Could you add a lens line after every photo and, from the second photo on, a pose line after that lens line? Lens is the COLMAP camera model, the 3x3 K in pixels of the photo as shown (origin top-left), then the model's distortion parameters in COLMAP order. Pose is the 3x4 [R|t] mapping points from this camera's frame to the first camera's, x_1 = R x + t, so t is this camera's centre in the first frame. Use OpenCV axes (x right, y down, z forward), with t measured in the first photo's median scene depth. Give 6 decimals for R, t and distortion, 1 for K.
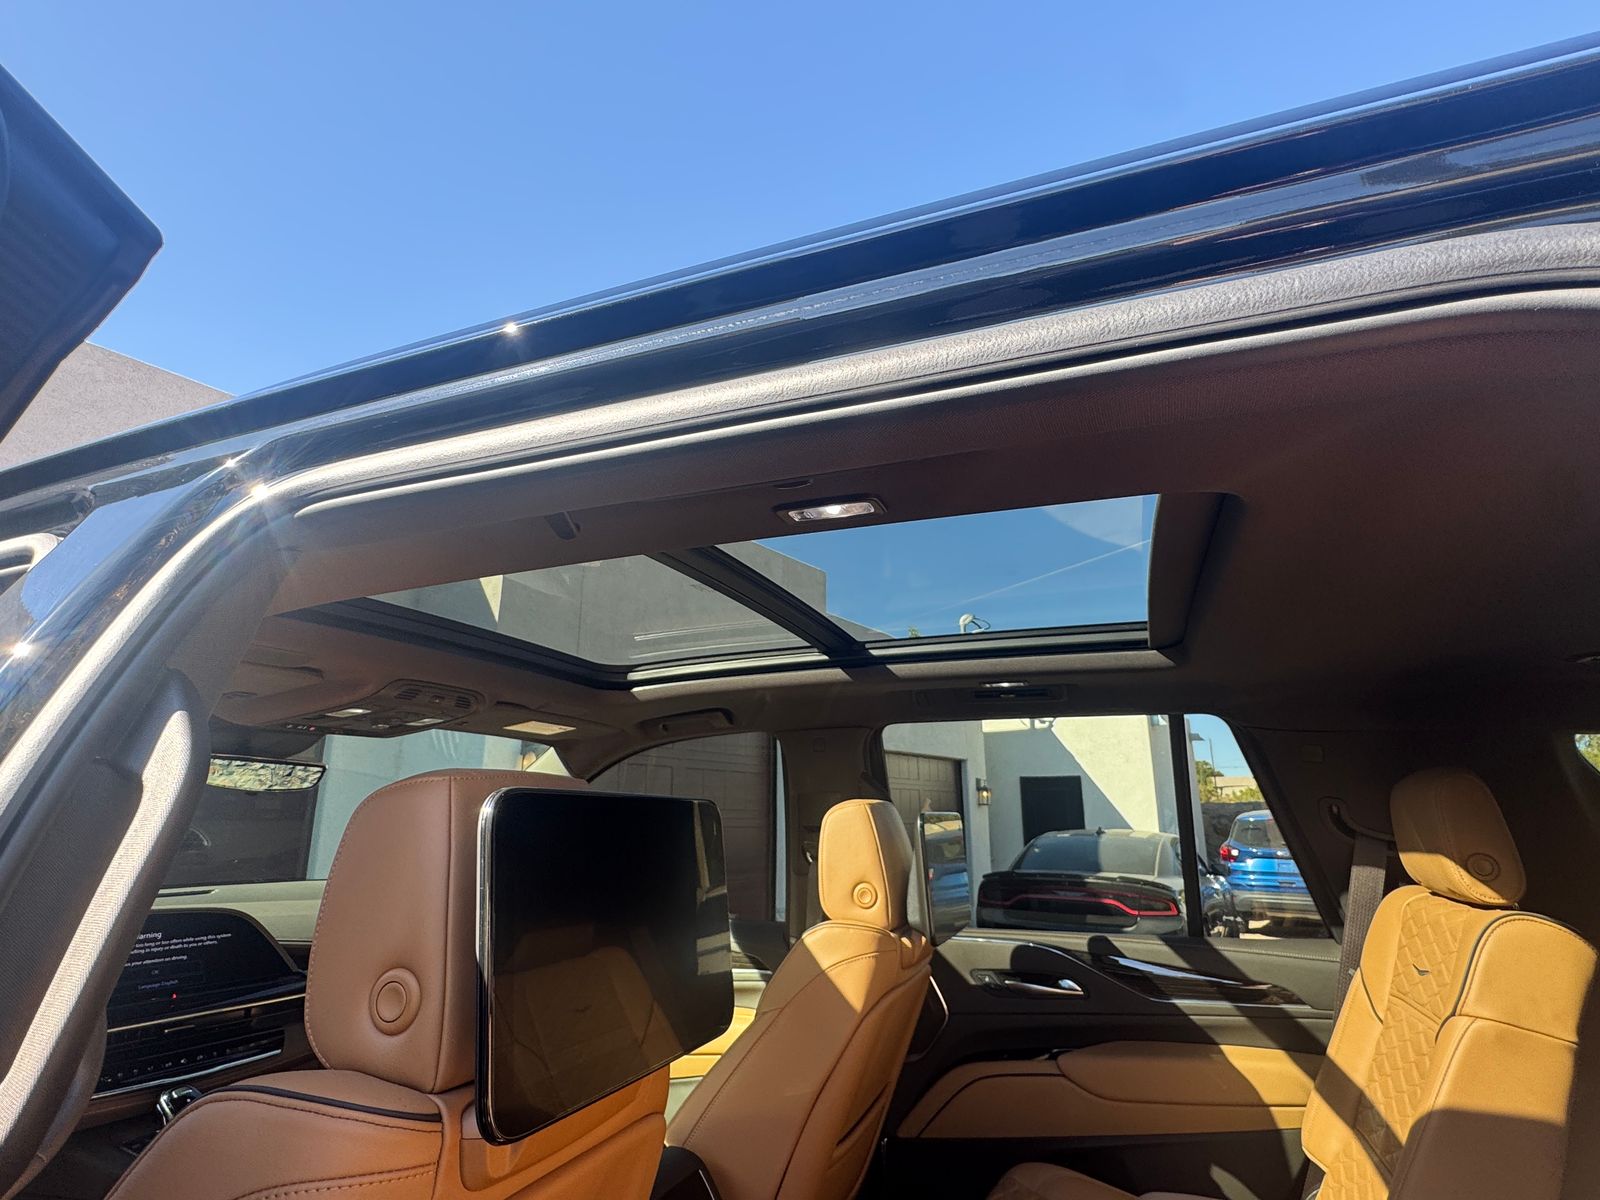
lens RADIAL K [[820.6, 0, 787.8], [0, 820.6, 598.3], [0, 0, 1]] dist [-0.004179, 0.001149]
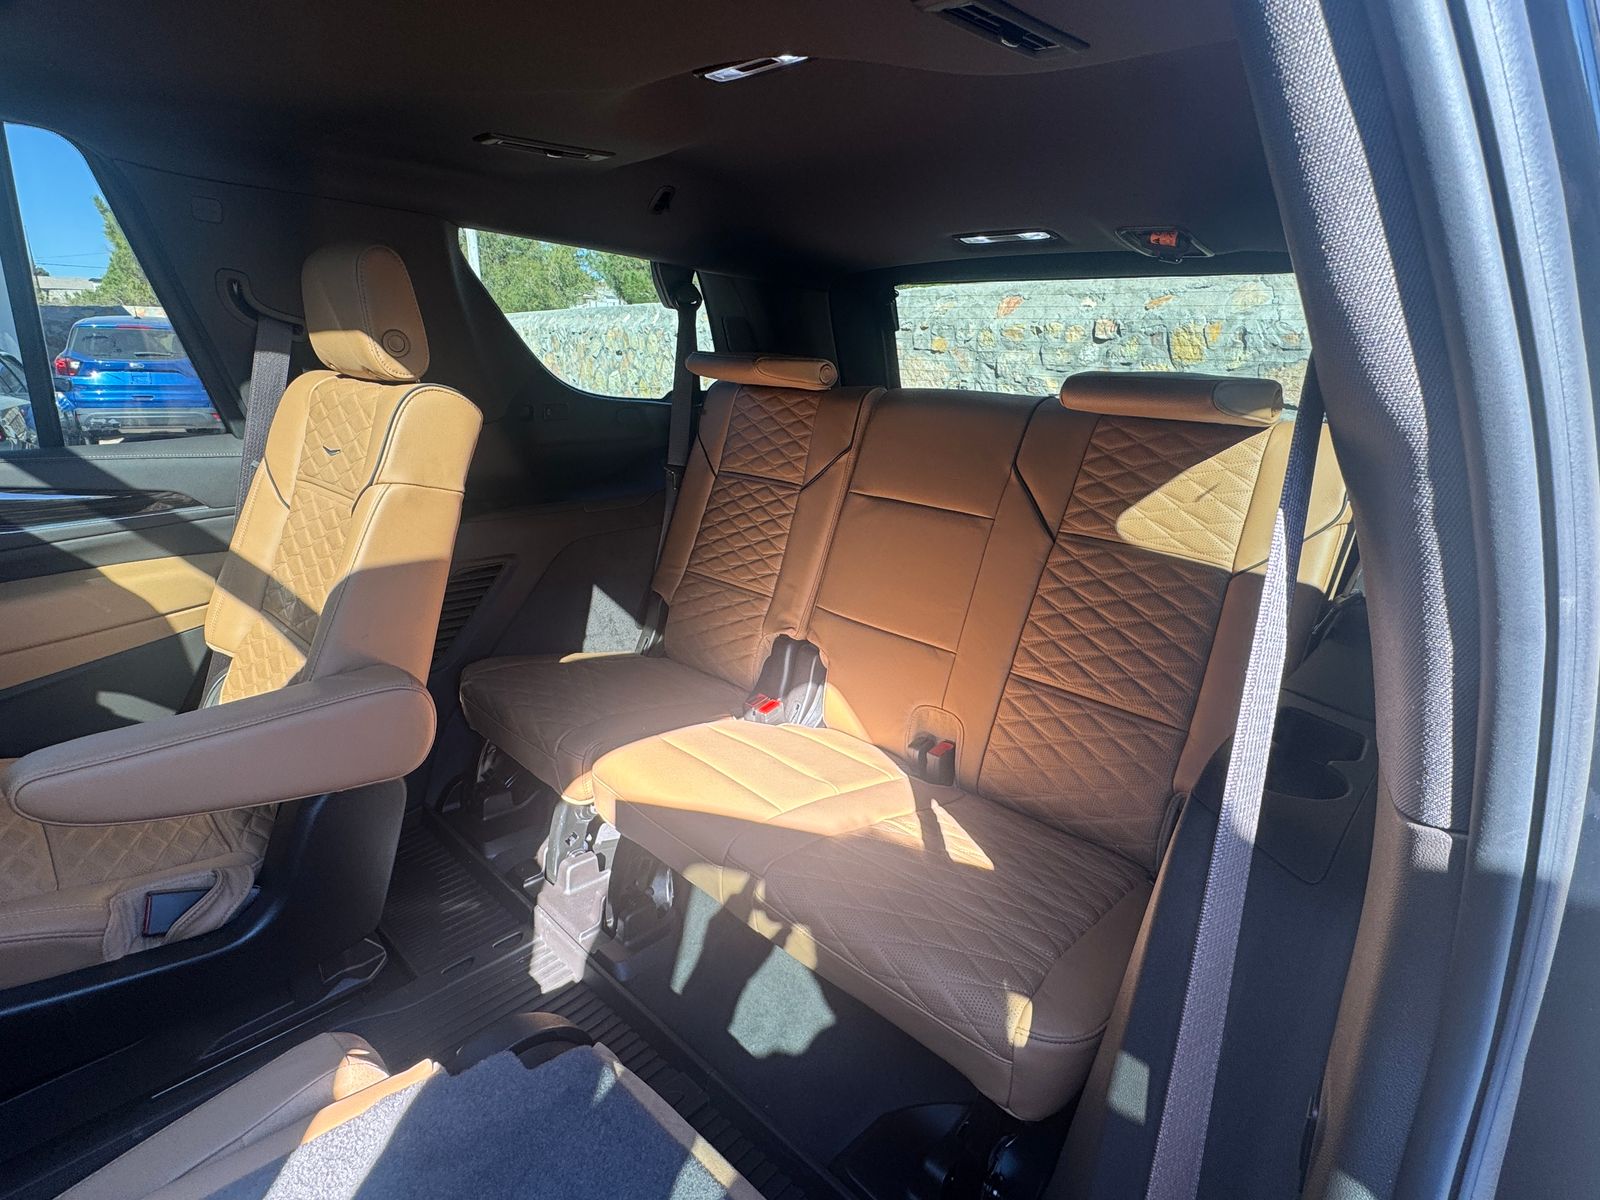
lens RADIAL K [[820.6, 0, 793.7], [0, 820.6, 600.0], [0, 0, 1]] dist [-0.004179, 0.001149]
pose [[0.376534, -0.268477, 0.886647, 0.044662], [-0.260588, 0.887746, 0.379475, 0.074018], [-0.888997, -0.373935, 0.264304, 0.137691]]
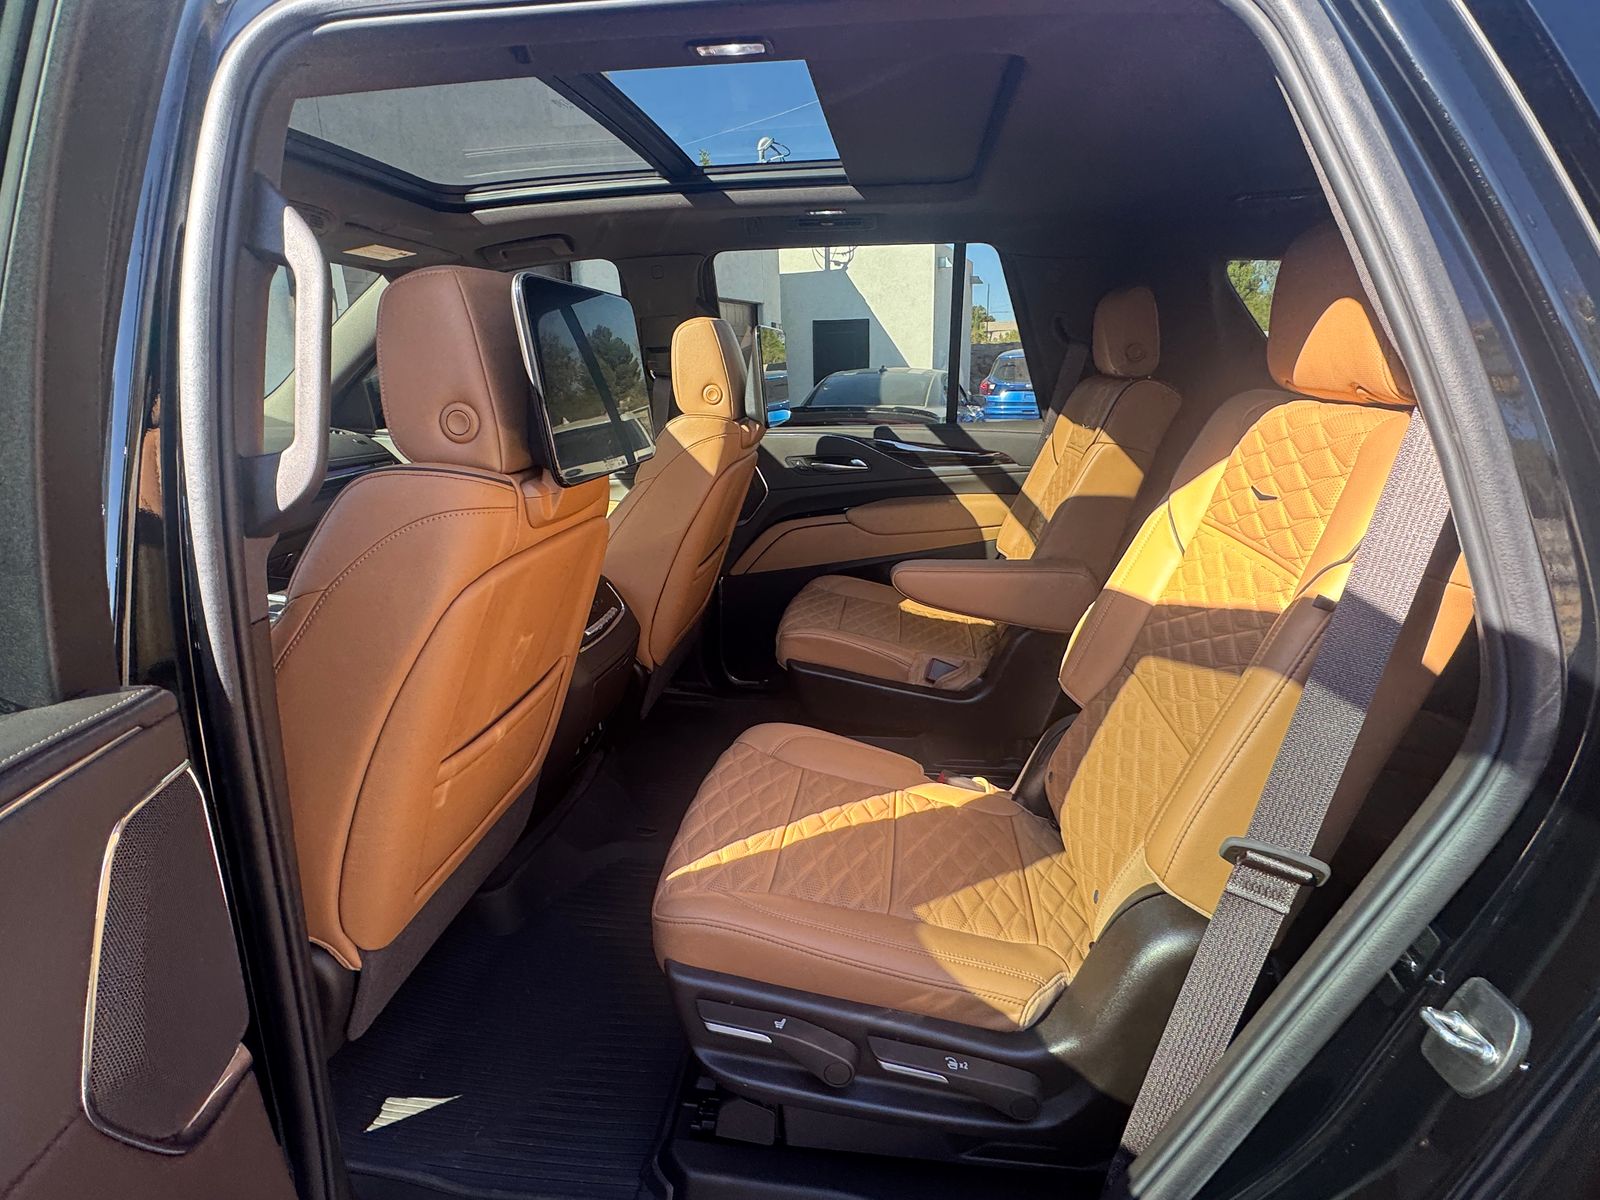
lens RADIAL K [[820.6, 0, 802.9], [0, 820.6, 602.2], [0, 0, 1]] dist [-0.004179, 0.001149]
pose [[0.965908, -0.094076, 0.241188, -0.098158], [-0.043260, 0.859886, 0.508650, -0.008830], [-0.255246, -0.501743, 0.826501, -0.219533]]
